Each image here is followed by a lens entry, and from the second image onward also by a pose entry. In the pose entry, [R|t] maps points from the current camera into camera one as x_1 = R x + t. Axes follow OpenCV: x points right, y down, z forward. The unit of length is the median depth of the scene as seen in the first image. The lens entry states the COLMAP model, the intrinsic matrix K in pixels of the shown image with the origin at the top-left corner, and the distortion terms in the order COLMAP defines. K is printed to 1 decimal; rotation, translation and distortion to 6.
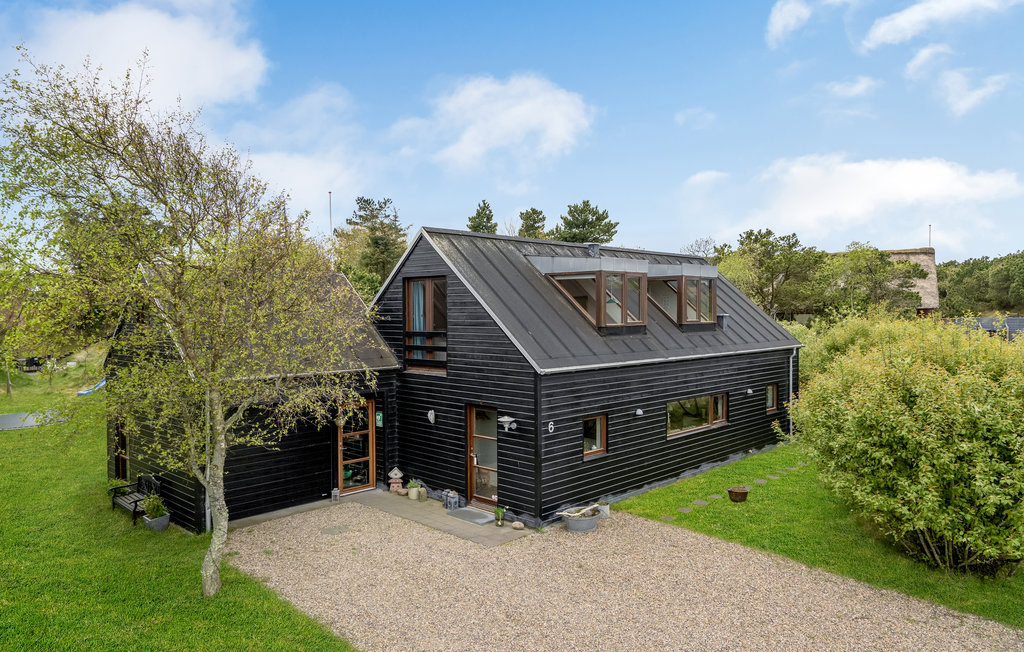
lens RADIAL K [[699.5, 0, 521.8], [0, 699.5, 333.9], [0, 0, 1]] dist [-0.000649, -0.001533]
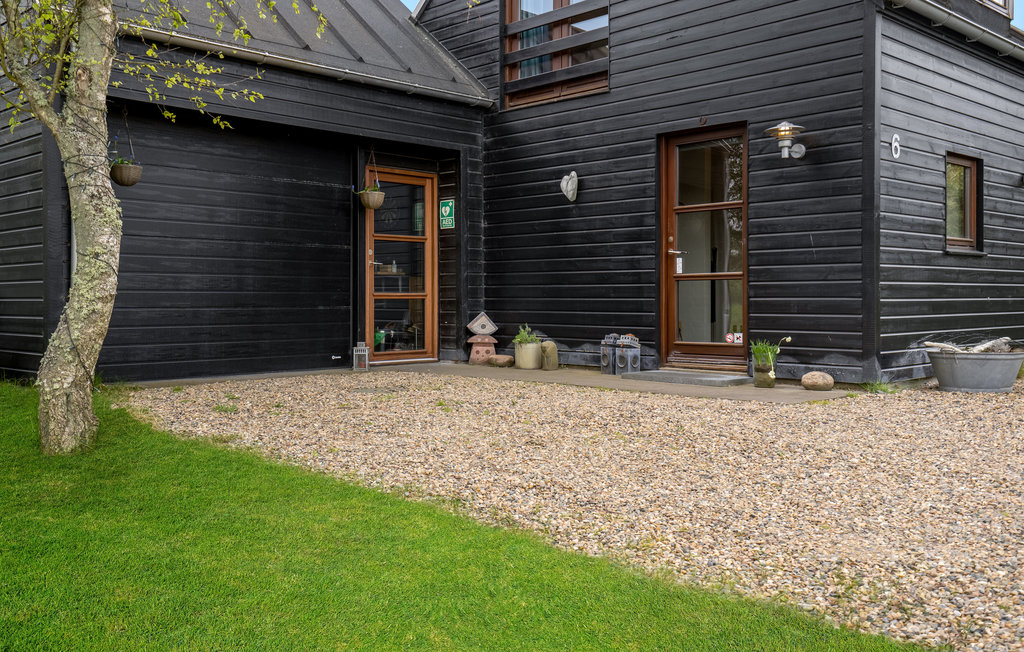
lens RADIAL K [[953.6, 0, 503.8], [0, 953.6, 316.2], [0, 0, 1]] dist [0.021822, 0.000000]
pose [[0.999215, 0.004507, -0.039369, -0.142324], [-0.005222, 0.999823, -0.018061, 0.208220], [0.039280, 0.018252, 0.999062, 0.359923]]
